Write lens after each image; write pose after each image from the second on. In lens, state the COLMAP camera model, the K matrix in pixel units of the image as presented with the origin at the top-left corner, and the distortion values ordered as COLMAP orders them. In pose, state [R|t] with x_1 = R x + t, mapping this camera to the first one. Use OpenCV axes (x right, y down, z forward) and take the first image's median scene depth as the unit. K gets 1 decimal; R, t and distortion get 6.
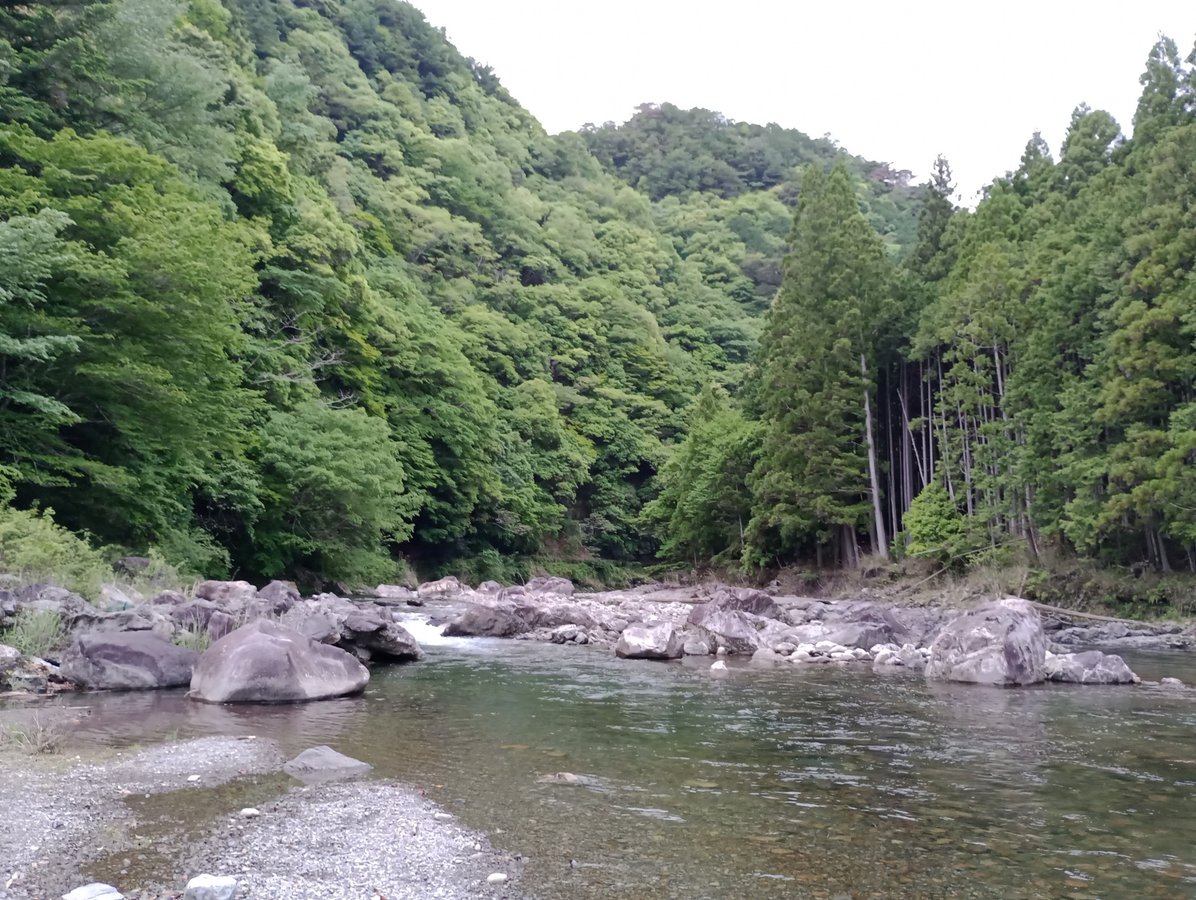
lens RADIAL K [[1019.5, 0, 598.0], [0, 1019.5, 450.0], [0, 0, 1]] dist [0.063134, -0.003233]
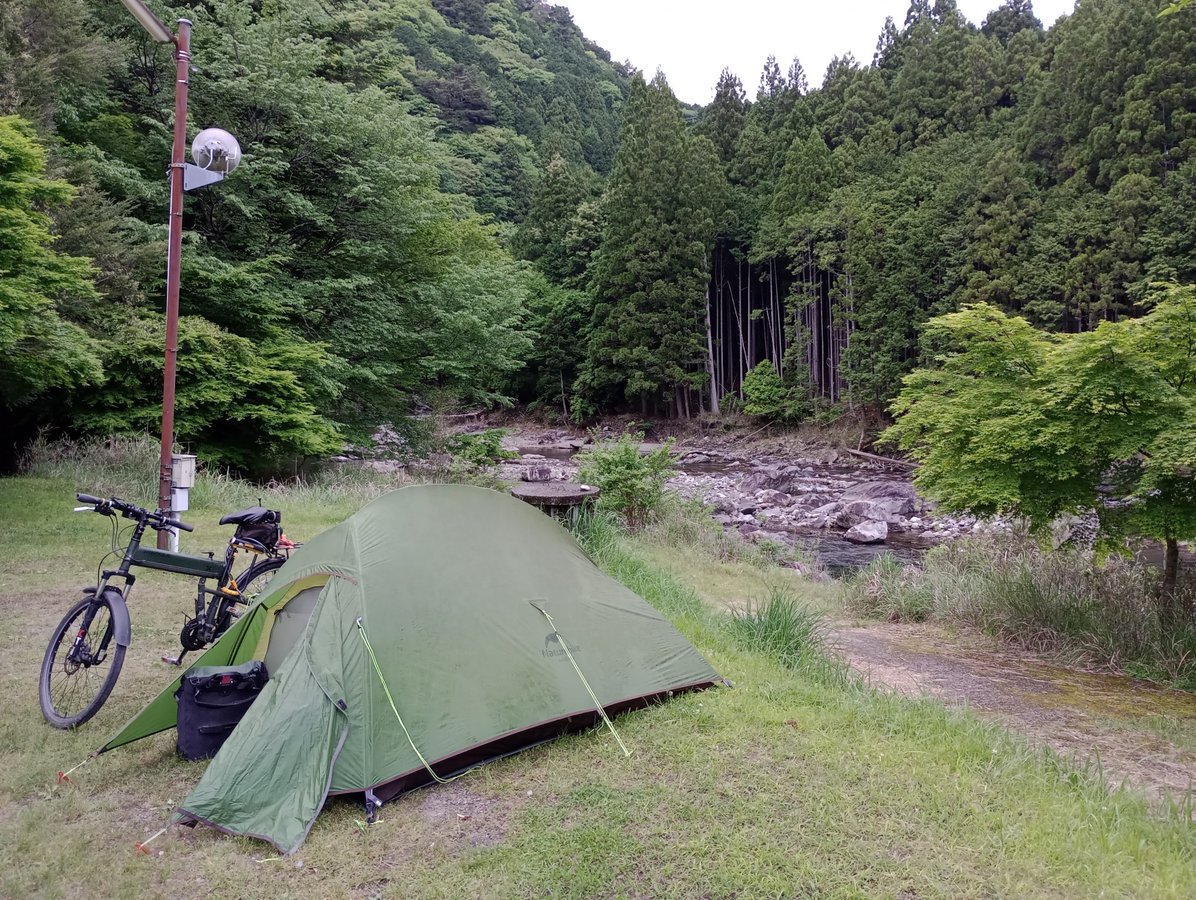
lens RADIAL K [[1019.5, 0, 598.0], [0, 1019.5, 450.0], [0, 0, 1]] dist [0.063134, -0.003233]
pose [[0.907746, -0.056953, 0.415637, -0.404613], [-0.030391, 0.979212, 0.200551, -0.105920], [-0.418418, -0.194681, 0.887145, -0.111734]]
